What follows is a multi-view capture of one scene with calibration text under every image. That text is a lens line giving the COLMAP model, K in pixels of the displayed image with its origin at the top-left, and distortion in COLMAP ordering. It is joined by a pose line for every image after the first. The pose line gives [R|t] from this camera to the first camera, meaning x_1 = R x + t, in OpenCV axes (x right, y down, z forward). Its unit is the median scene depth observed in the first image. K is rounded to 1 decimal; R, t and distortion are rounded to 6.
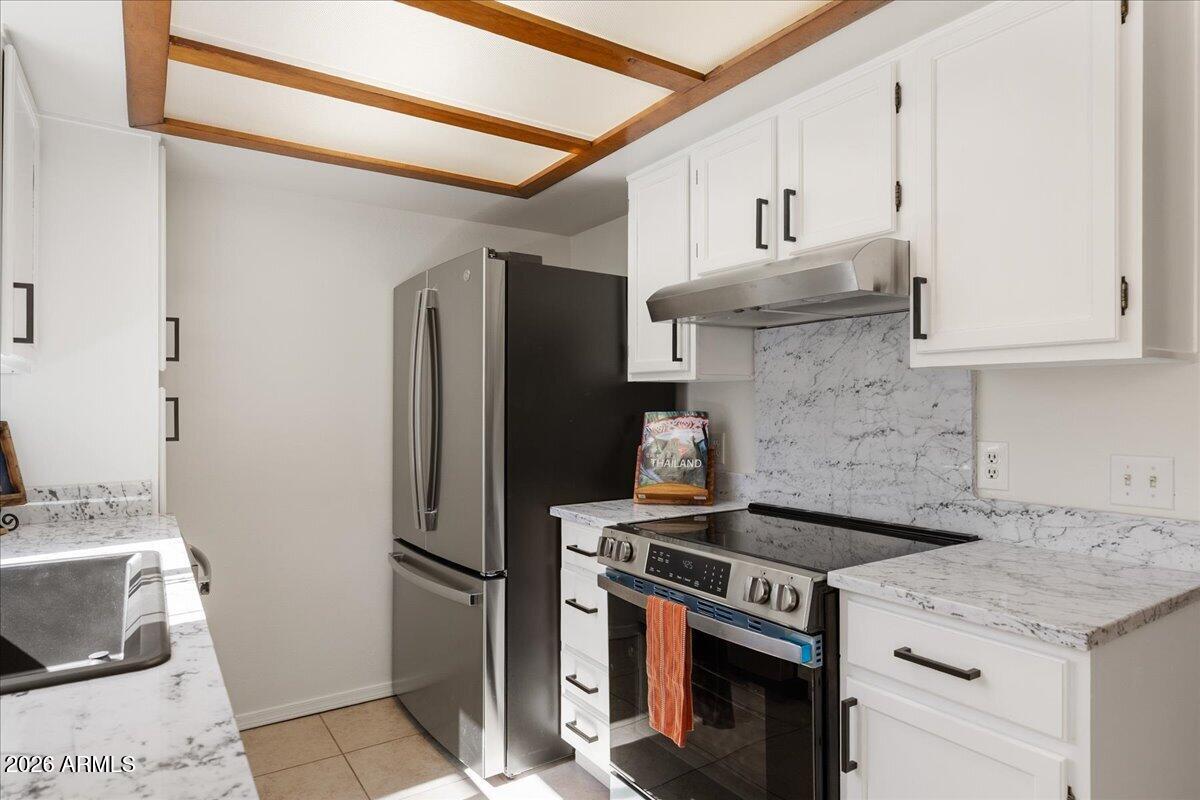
lens RADIAL K [[694.1, 0, 597.3], [0, 694.1, 402.8], [0, 0, 1]] dist [0.000368, 0.000961]
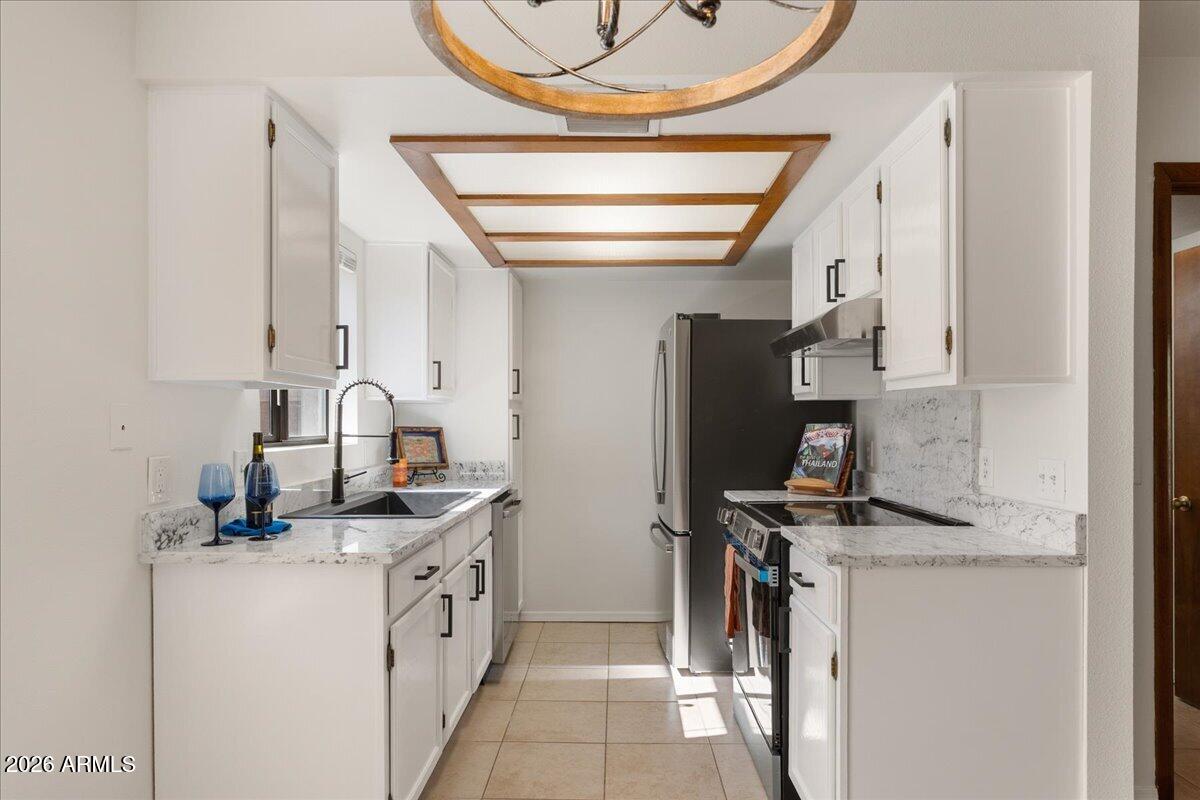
lens RADIAL K [[689.6, 0, 599.3], [0, 689.6, 418.6], [0, 0, 1]] dist [-0.000540, 0.000393]
pose [[0.820947, -0.001333, -0.571003, 0.617056], [0.002622, 0.999996, 0.001435, 0.000334], [0.570998, -0.002675, 0.820947, -0.347225]]
